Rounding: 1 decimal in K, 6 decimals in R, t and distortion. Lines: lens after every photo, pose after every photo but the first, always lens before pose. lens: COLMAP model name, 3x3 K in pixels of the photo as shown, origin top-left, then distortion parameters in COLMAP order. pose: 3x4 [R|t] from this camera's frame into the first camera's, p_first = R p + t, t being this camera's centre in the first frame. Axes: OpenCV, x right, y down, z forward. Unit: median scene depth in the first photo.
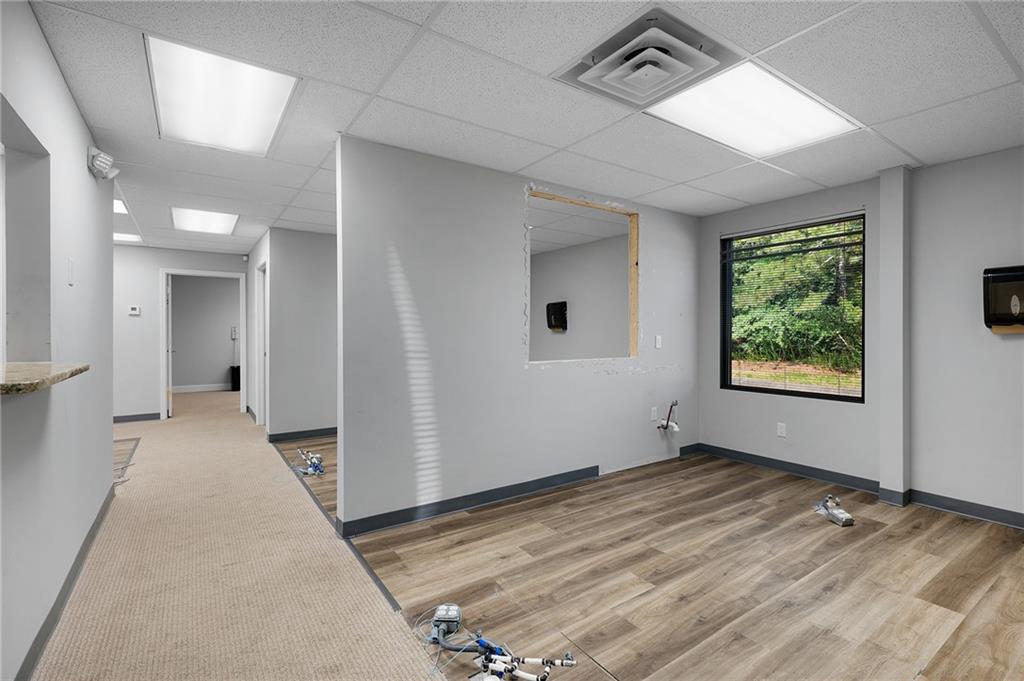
lens RADIAL K [[468.2, 0, 508.7], [0, 468.2, 328.9], [0, 0, 1]] dist [0.000840, 0.000170]
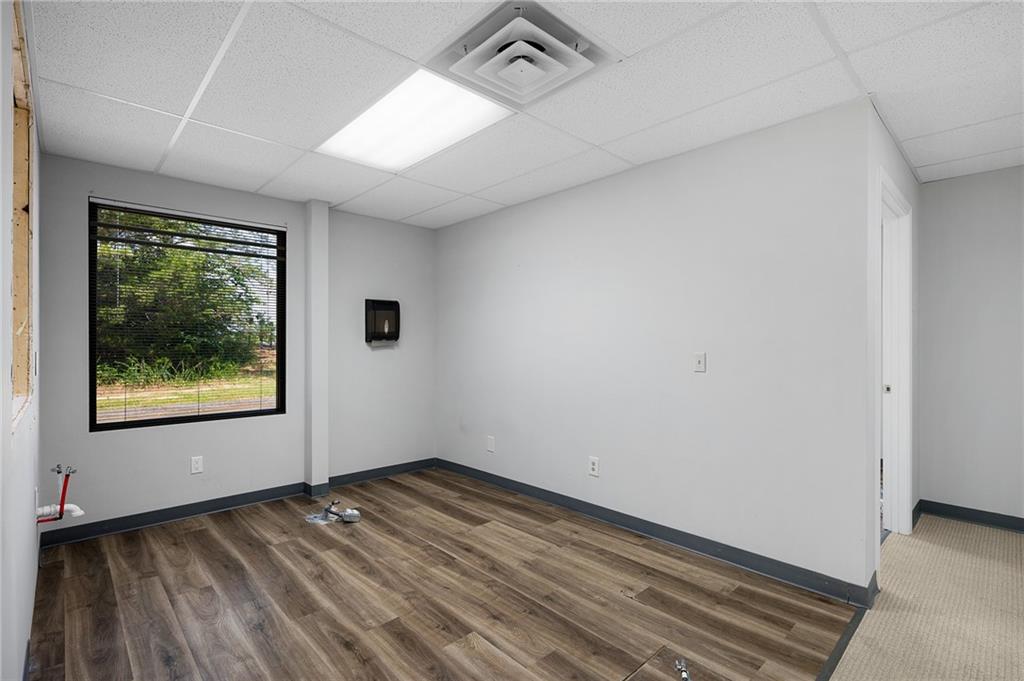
lens RADIAL K [[476.5, 0, 514.2], [0, 476.5, 344.9], [0, 0, 1]] dist [-0.000737, -0.000096]
pose [[-0.157539, -0.001039, 0.987512, -0.442525], [-0.007345, 0.999973, -0.000119, 0.003474], [-0.987485, -0.007272, -0.157542, 0.802682]]
